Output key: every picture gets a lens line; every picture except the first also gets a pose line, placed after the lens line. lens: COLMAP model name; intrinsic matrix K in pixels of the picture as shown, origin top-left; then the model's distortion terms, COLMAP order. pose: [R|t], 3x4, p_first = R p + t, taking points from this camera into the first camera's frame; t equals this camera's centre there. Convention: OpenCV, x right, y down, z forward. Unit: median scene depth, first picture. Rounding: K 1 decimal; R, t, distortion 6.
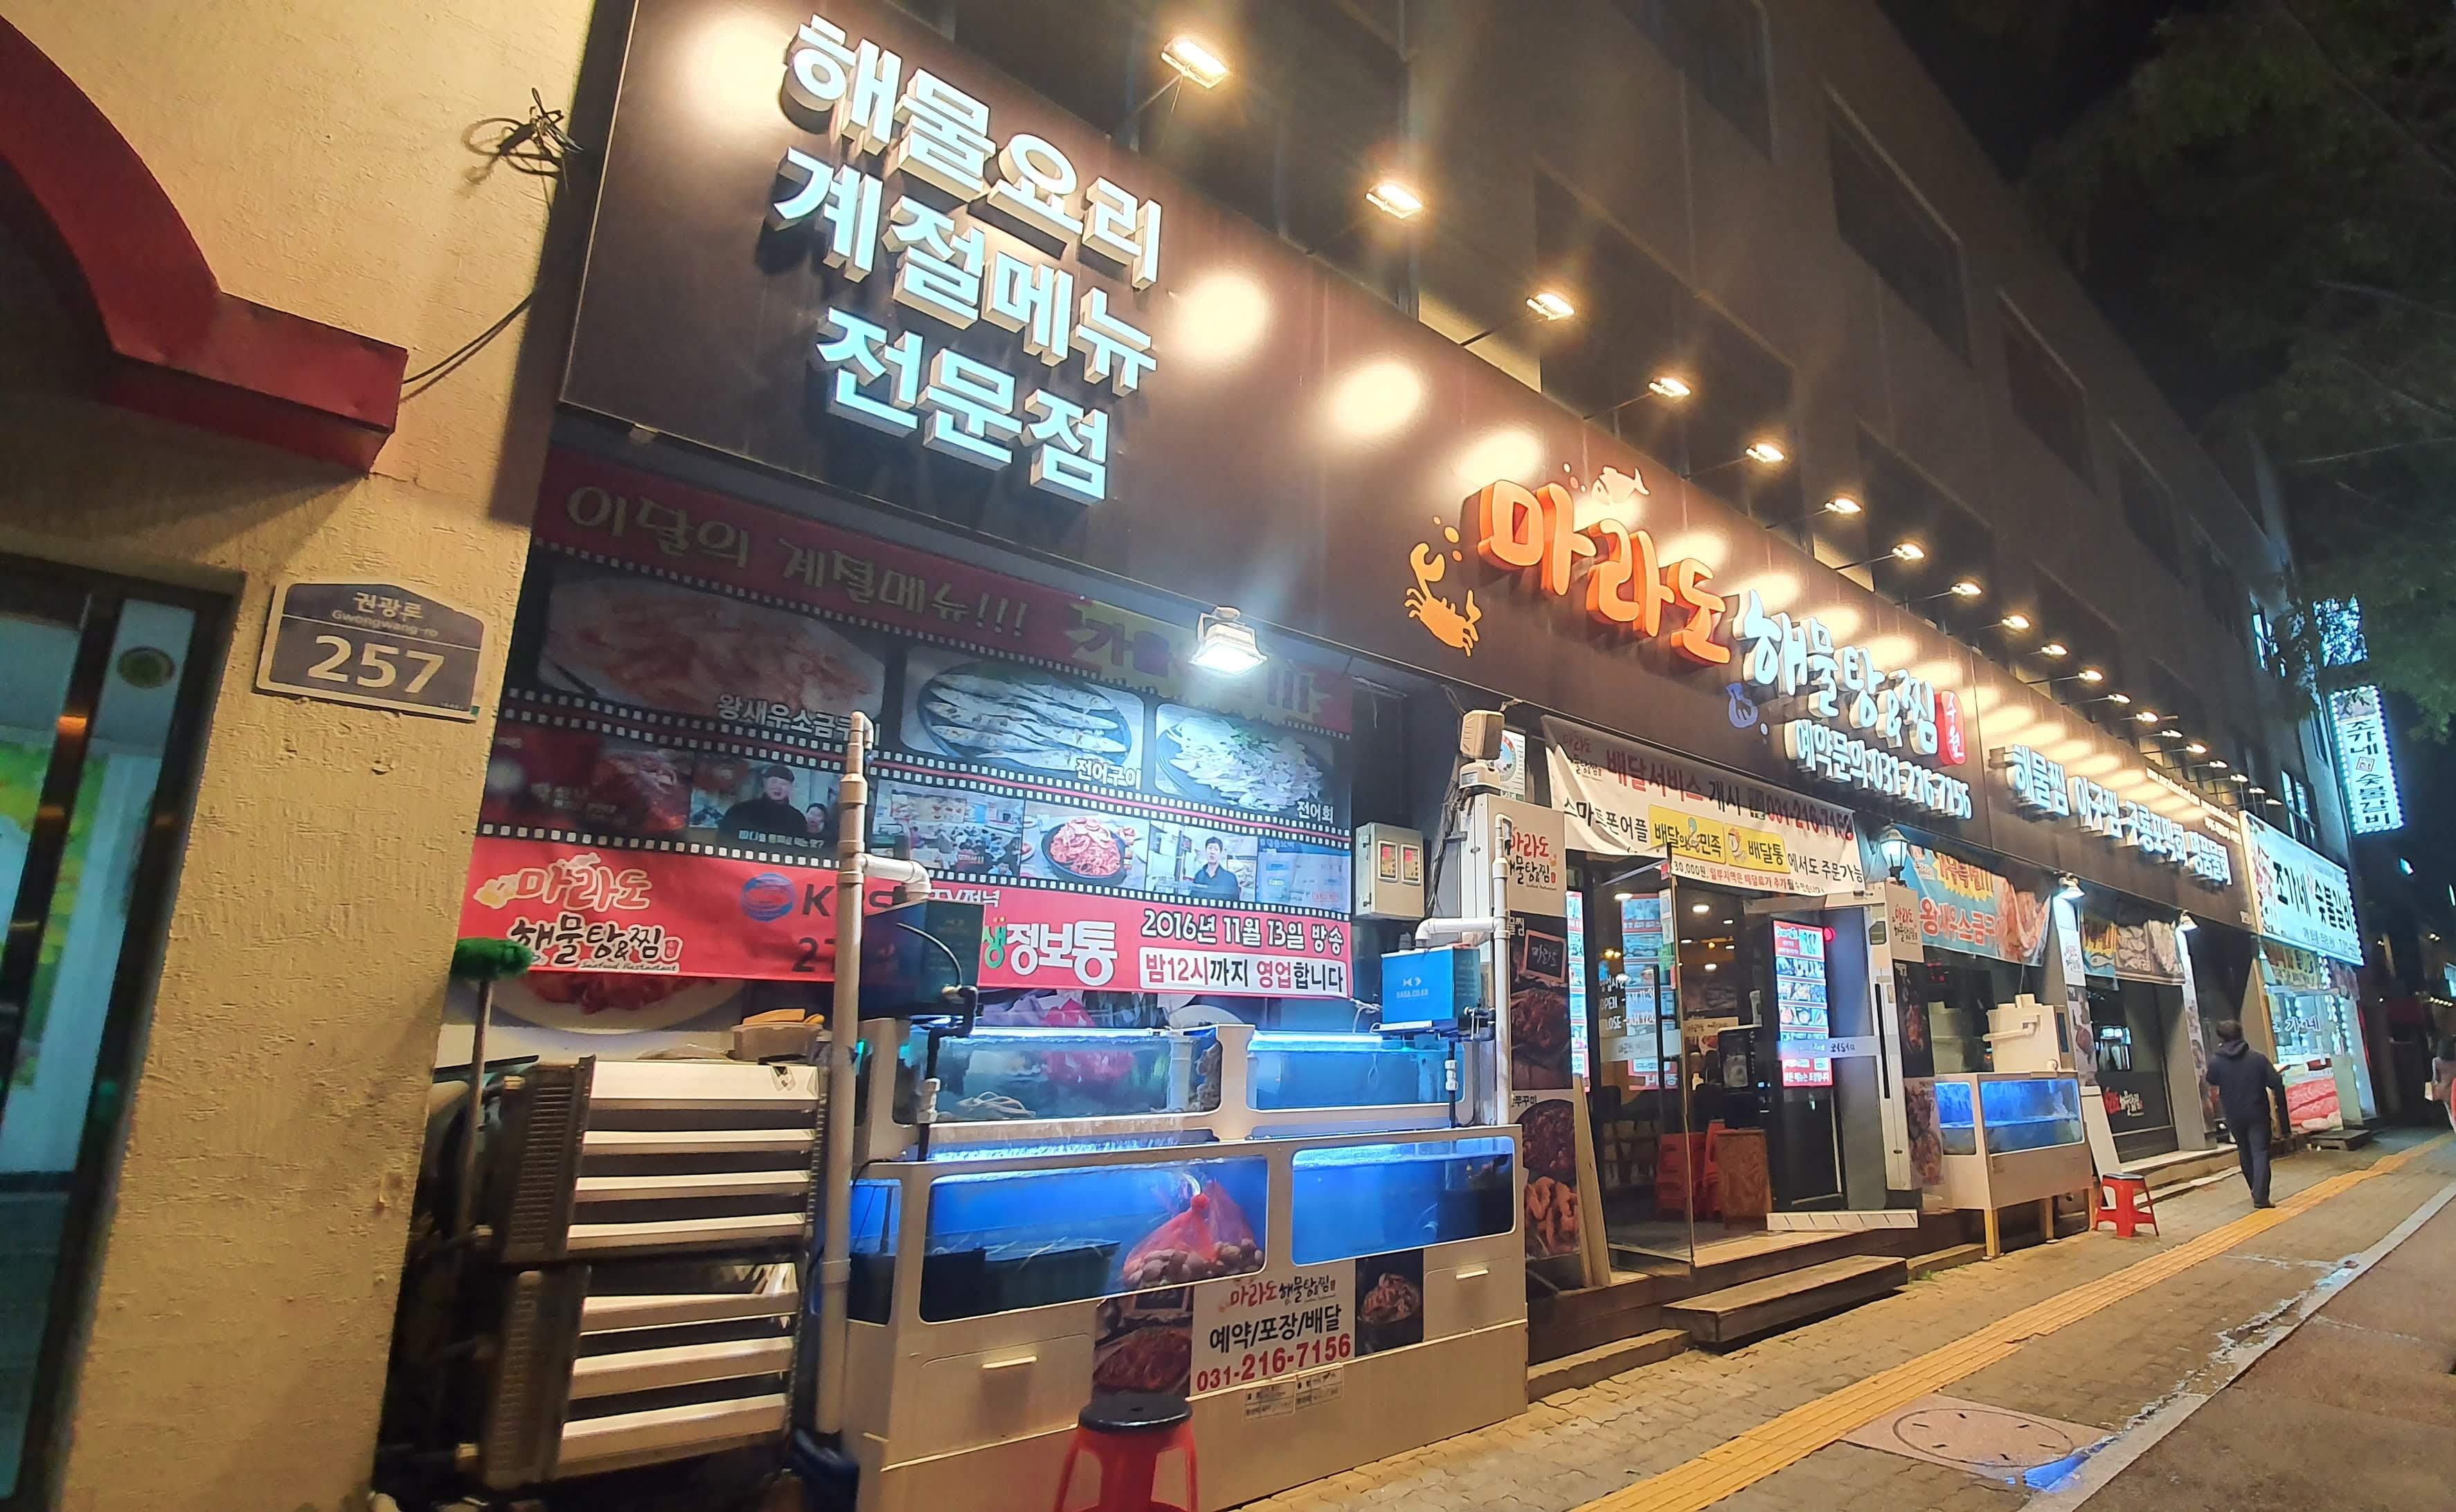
lens RADIAL K [[1267.6, 0, 1228.0], [0, 1267.6, 756.0], [0, 0, 1]] dist [-0.006706, -0.000081]
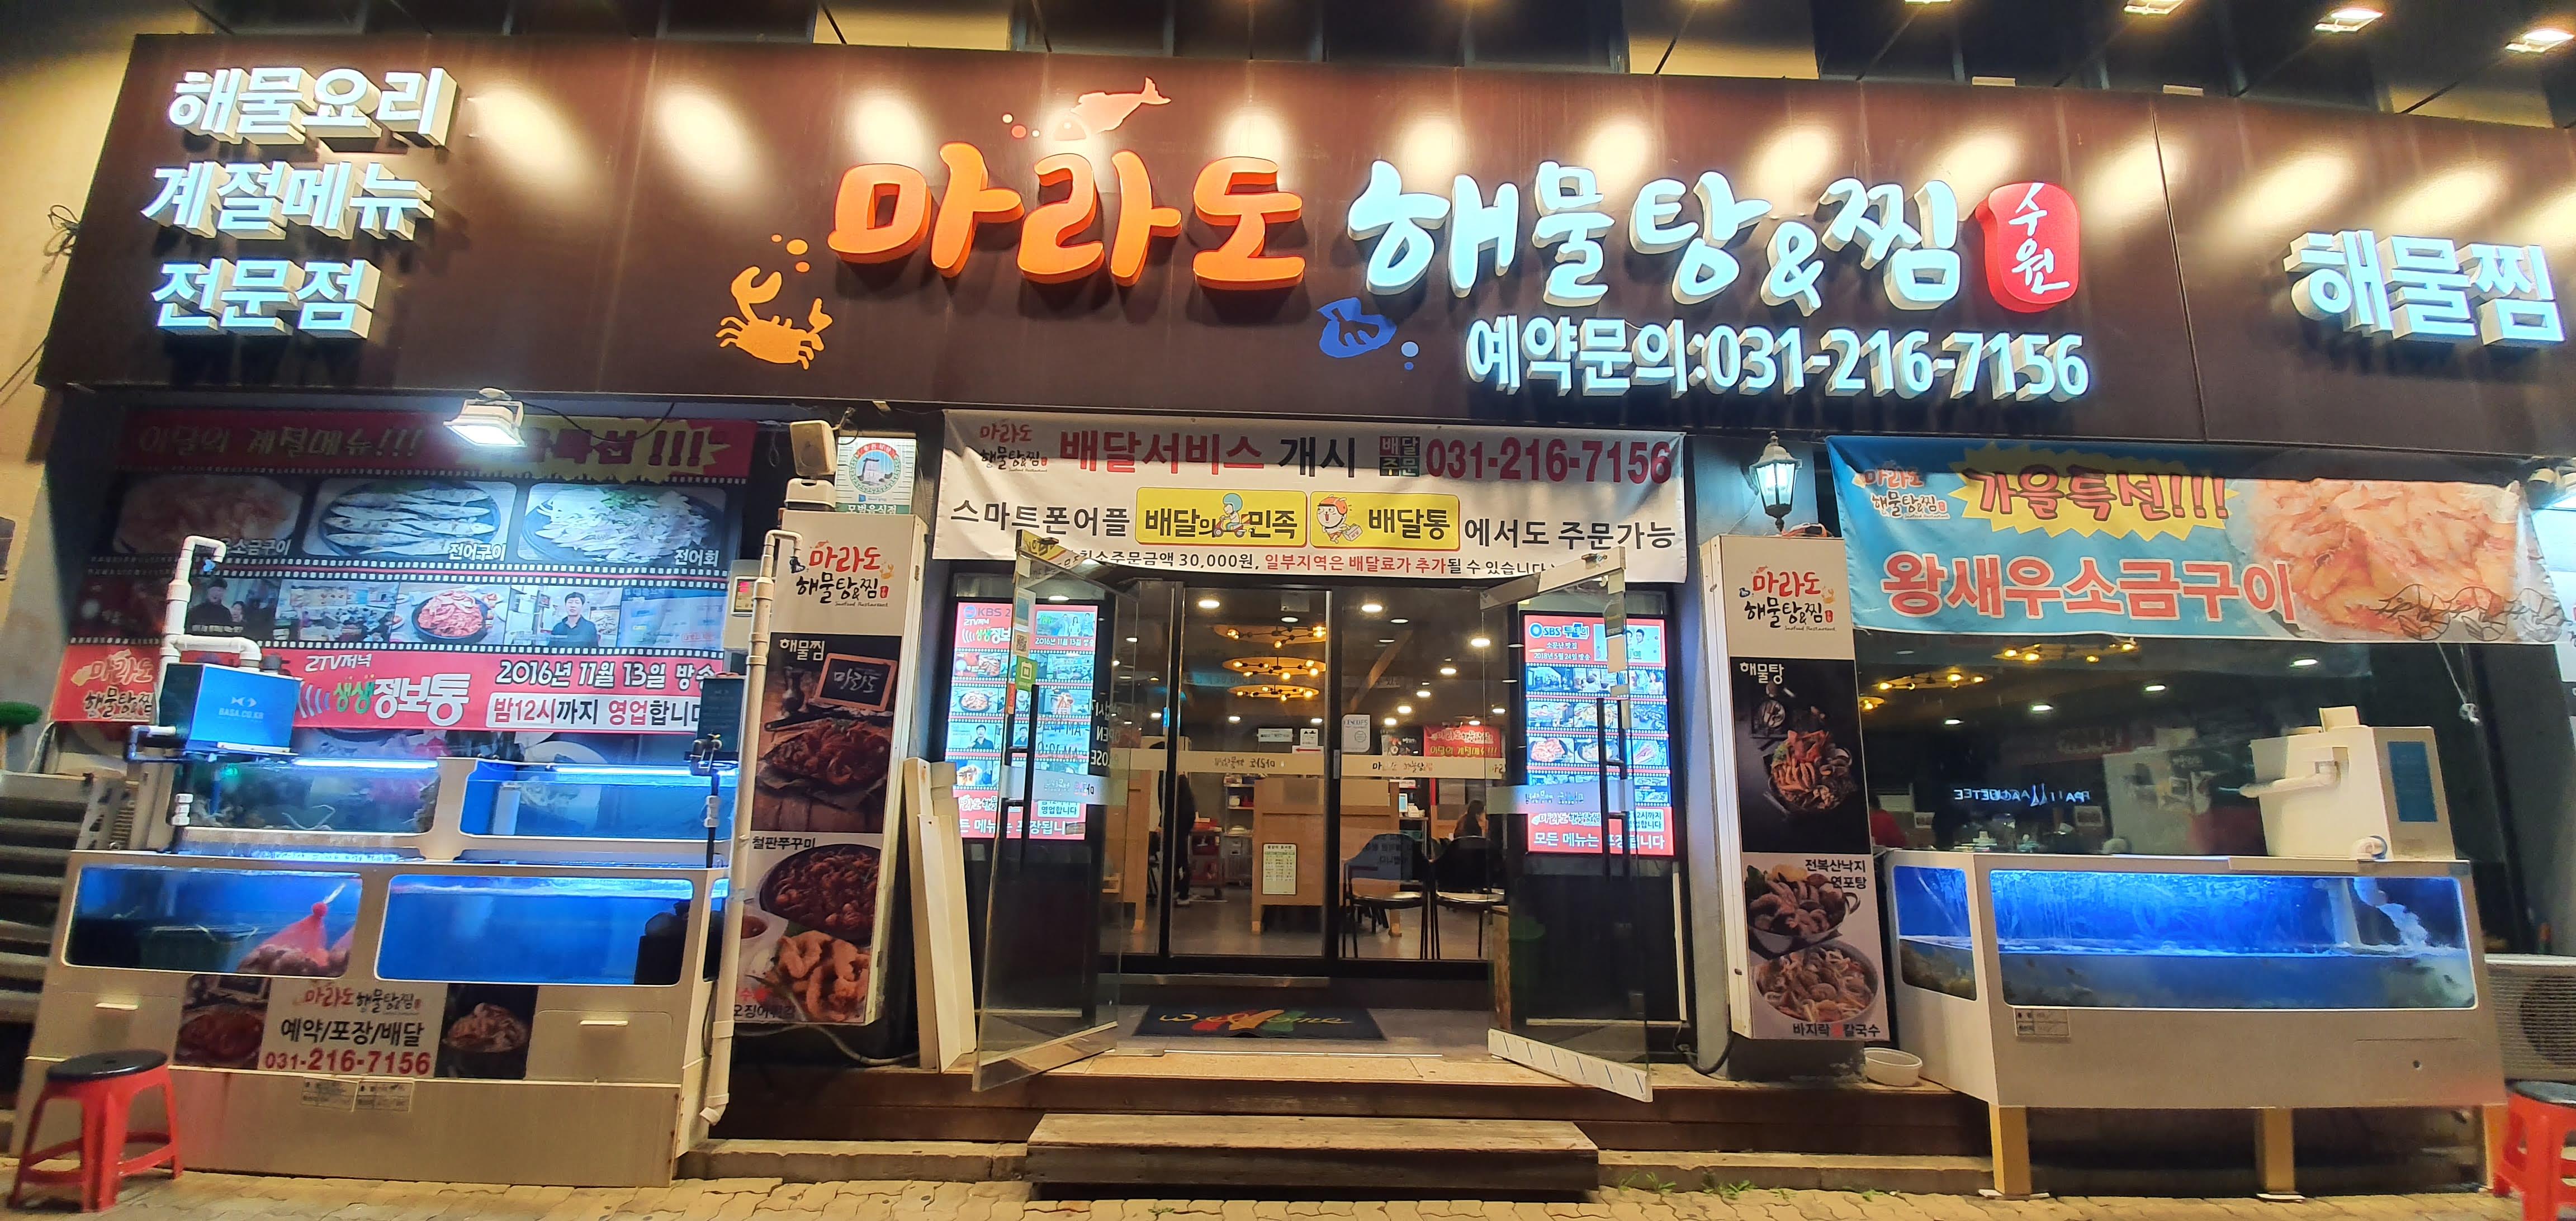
lens RADIAL K [[907.1, 0, 1288.0], [0, 907.1, 610.5], [0, 0, 1]] dist [0.018695, -0.015519]
pose [[0.749031, -0.108224, -0.653636, 1.035954], [0.133092, 0.991036, -0.011572, 0.181141], [0.649030, -0.078326, 0.756720, 0.834740]]
